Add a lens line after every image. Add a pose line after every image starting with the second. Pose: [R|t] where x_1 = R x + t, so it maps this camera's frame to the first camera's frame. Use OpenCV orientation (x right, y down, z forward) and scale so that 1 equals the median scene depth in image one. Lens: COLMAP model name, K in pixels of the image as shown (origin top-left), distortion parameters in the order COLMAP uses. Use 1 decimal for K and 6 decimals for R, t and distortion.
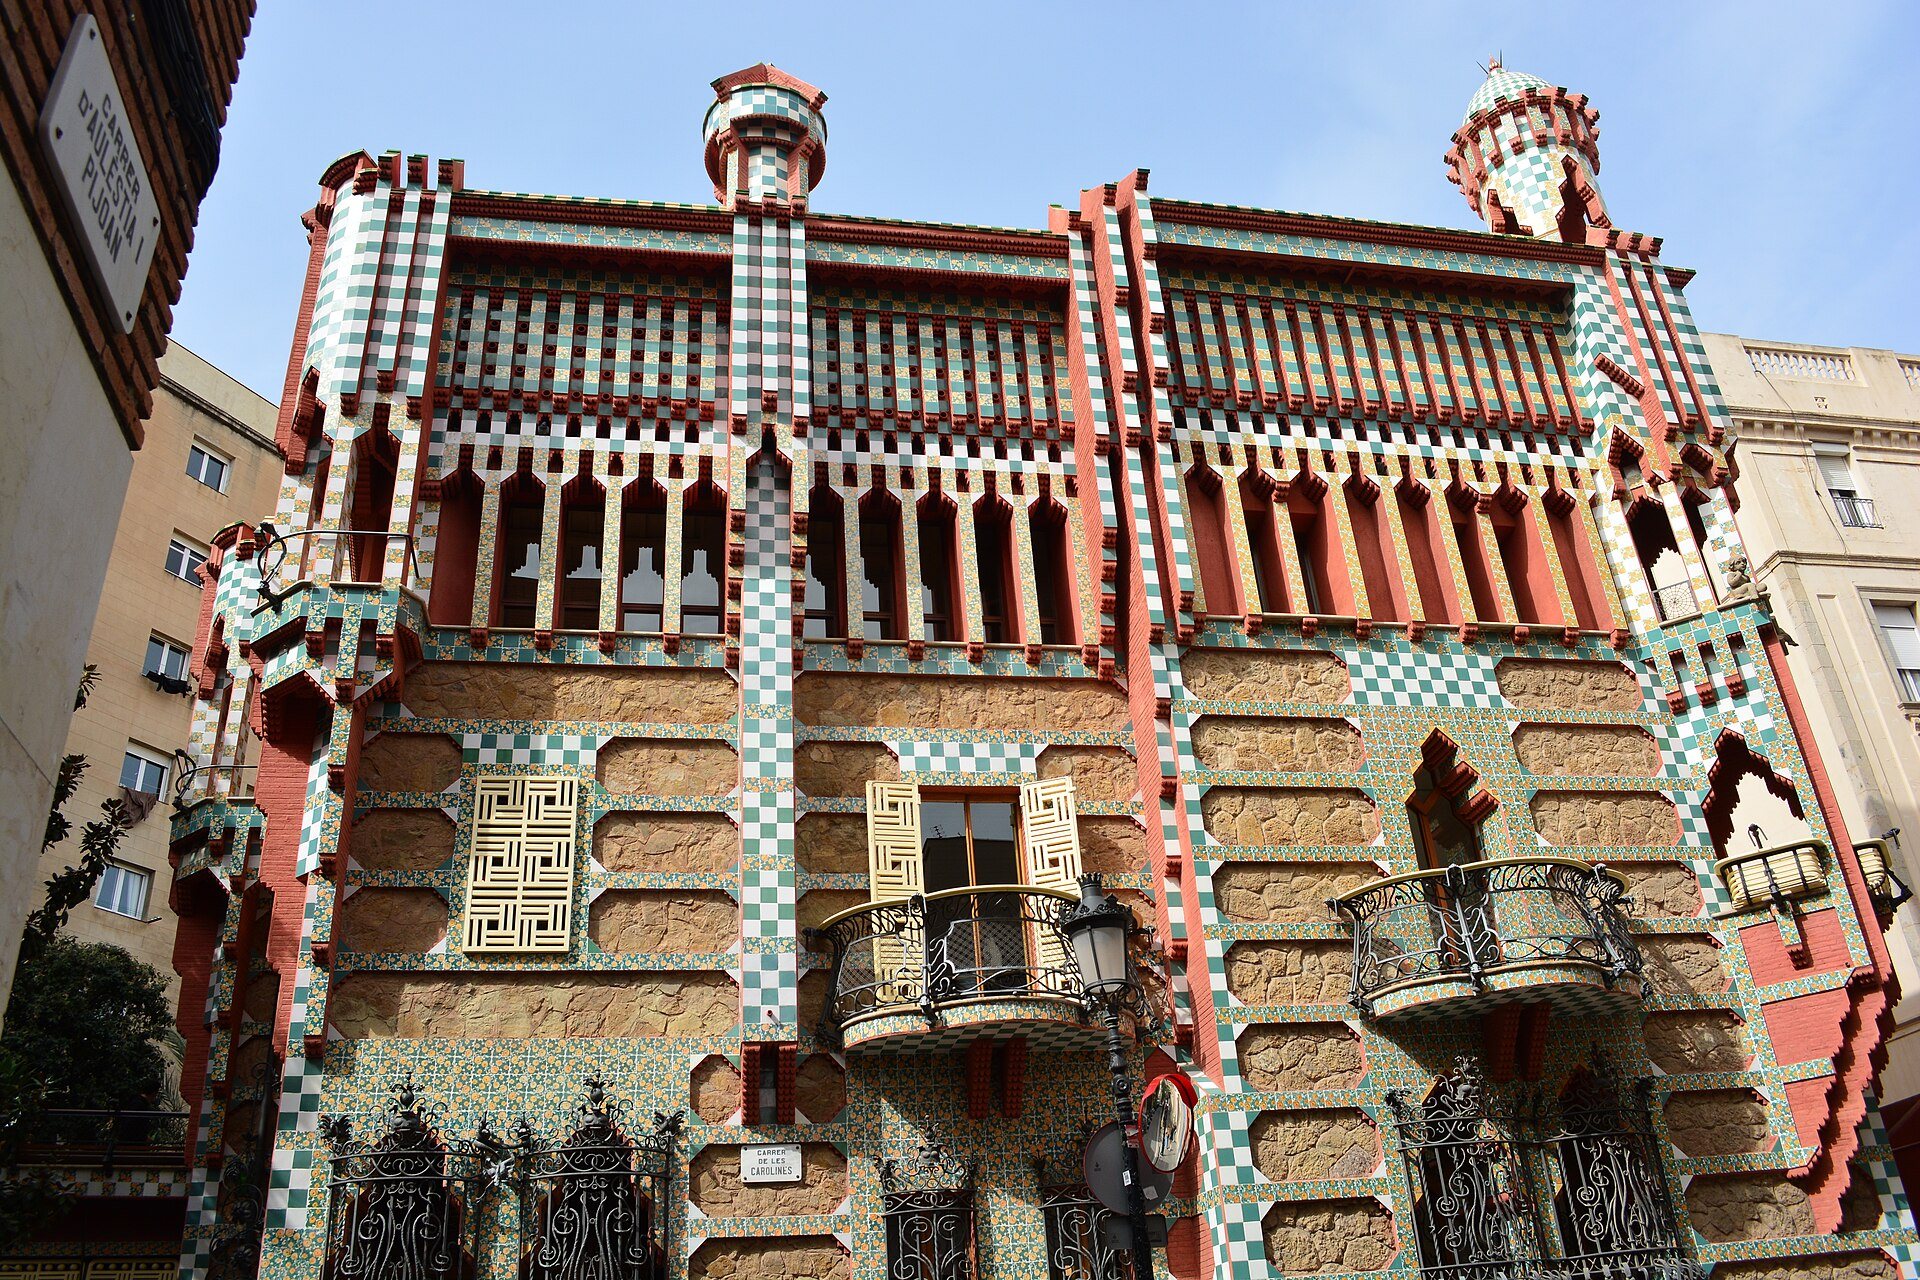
lens RADIAL K [[1494.2, 0, 968.4], [0, 1494.2, 665.6], [0, 0, 1]] dist [-0.073033, 0.009032]
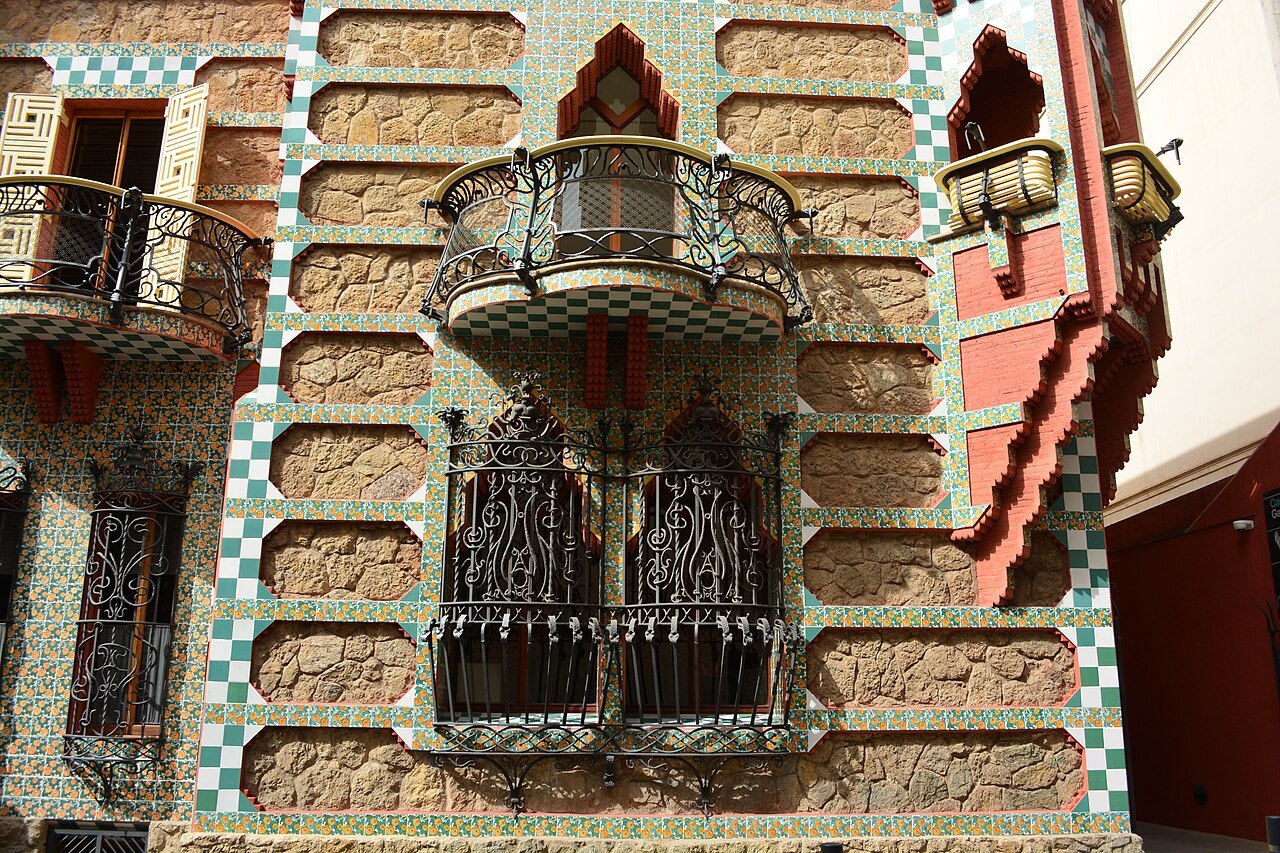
lens RADIAL K [[996.1, 0, 645.6], [0, 996.1, 443.6], [0, 0, 1]] dist [-0.073033, 0.009032]
pose [[0.985895, 0.035065, -0.163649, 0.458372], [0.004723, 0.971588, 0.236630, 0.154392], [0.167297, -0.234066, 0.957719, 0.410778]]
